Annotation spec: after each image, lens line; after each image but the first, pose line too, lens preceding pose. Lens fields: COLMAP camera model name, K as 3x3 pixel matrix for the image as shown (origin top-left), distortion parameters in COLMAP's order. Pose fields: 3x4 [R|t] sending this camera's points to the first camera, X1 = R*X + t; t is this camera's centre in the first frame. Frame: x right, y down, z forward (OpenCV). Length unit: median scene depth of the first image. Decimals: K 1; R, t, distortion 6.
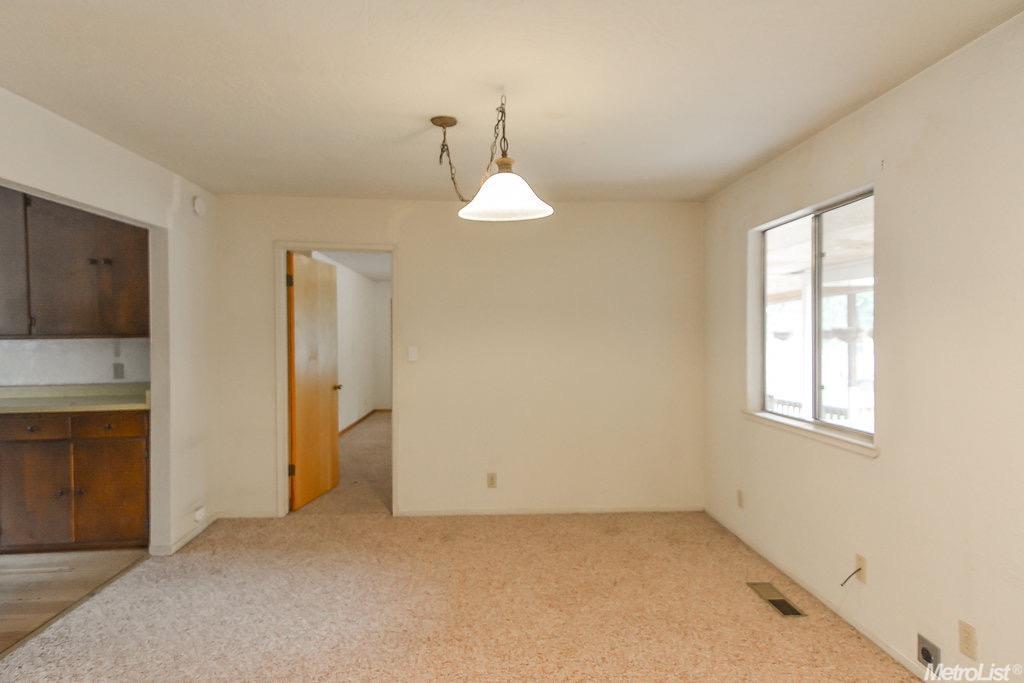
lens RADIAL K [[577.9, 0, 508.1], [0, 577.9, 343.6], [0, 0, 1]] dist [0.031993, 0.000383]
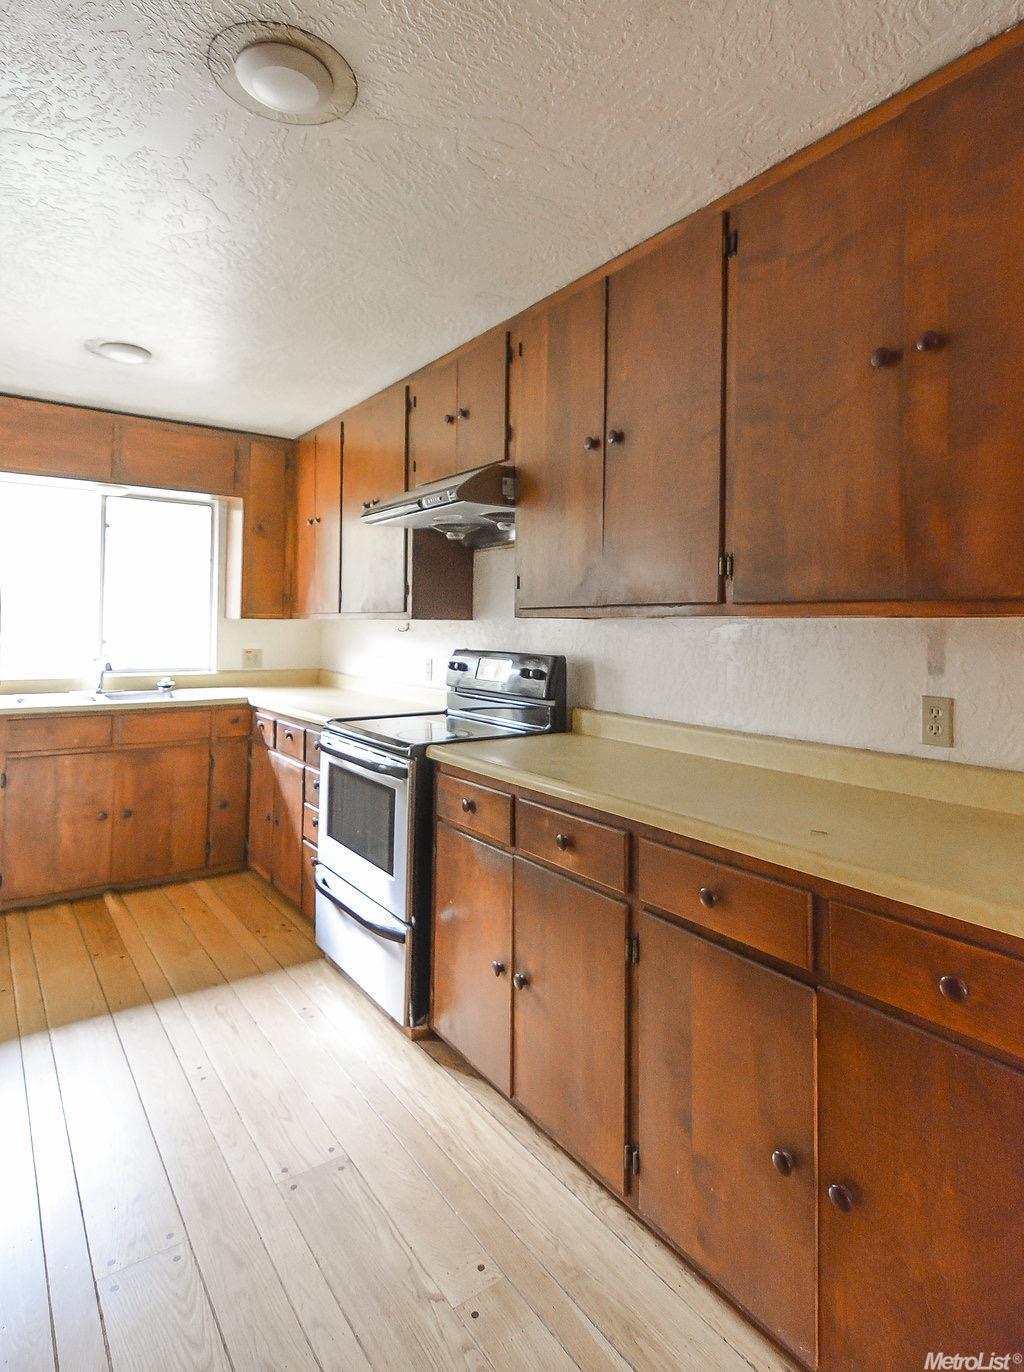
lens RADIAL K [[753.5, 0, 513.0], [0, 753.5, 610.1], [0, 0, 1]] dist [0.025495, -0.005655]
pose [[0.537743, 0.000198, -0.843109, -0.482671], [-0.033663, 0.999208, -0.021236, 0.003886], [0.842436, 0.039802, 0.537324, 0.636161]]
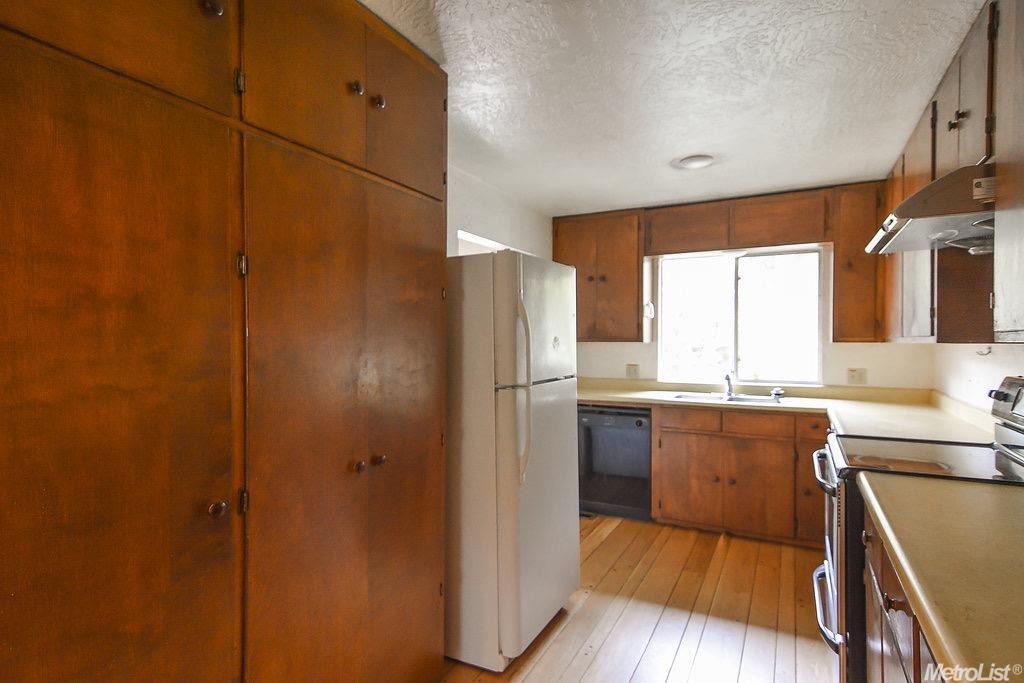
lens RADIAL K [[549.2, 0, 505.7], [0, 549.2, 345.2], [0, 0, 1]] dist [0.044961, -0.008295]
pose [[-0.506258, 0.016827, -0.862218, -0.493715], [-0.008915, 0.999654, 0.024744, -0.008499], [0.862336, 0.020213, -0.505933, 0.891219]]
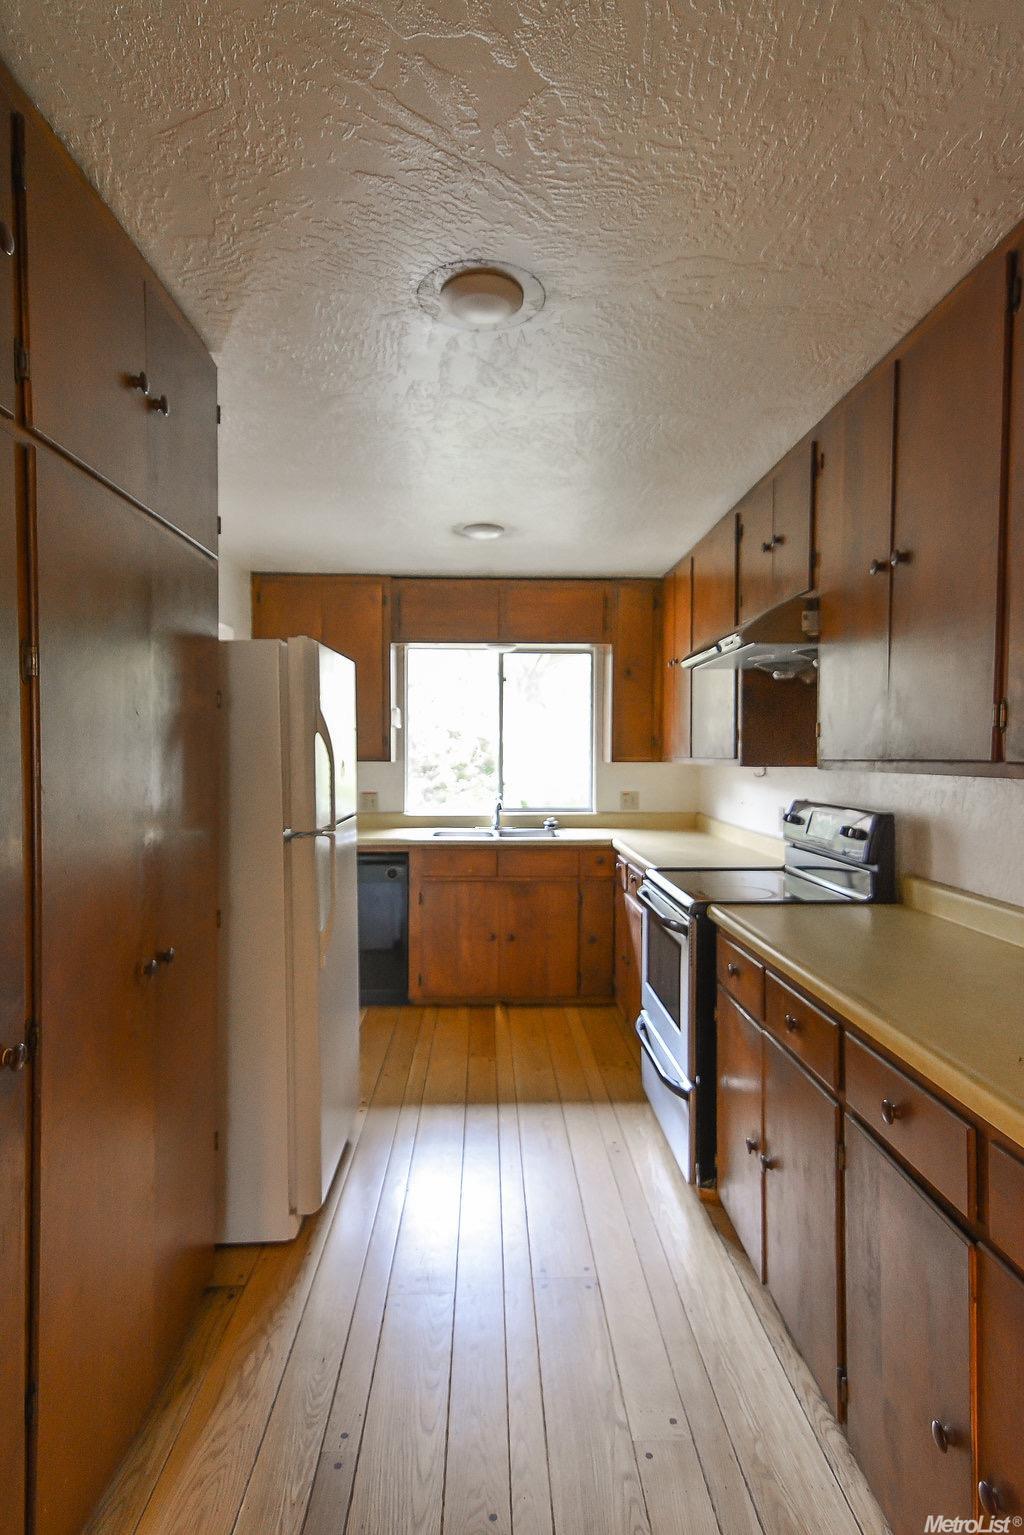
lens RADIAL K [[823.3, 0, 508.1], [0, 823.3, 772.5], [0, 0, 1]] dist [0.044961, -0.008295]
pose [[-0.023564, 0.035732, -0.999084, -0.390539], [-0.017403, 0.999195, 0.036146, -0.020294], [0.999571, 0.018239, -0.022923, 0.766379]]
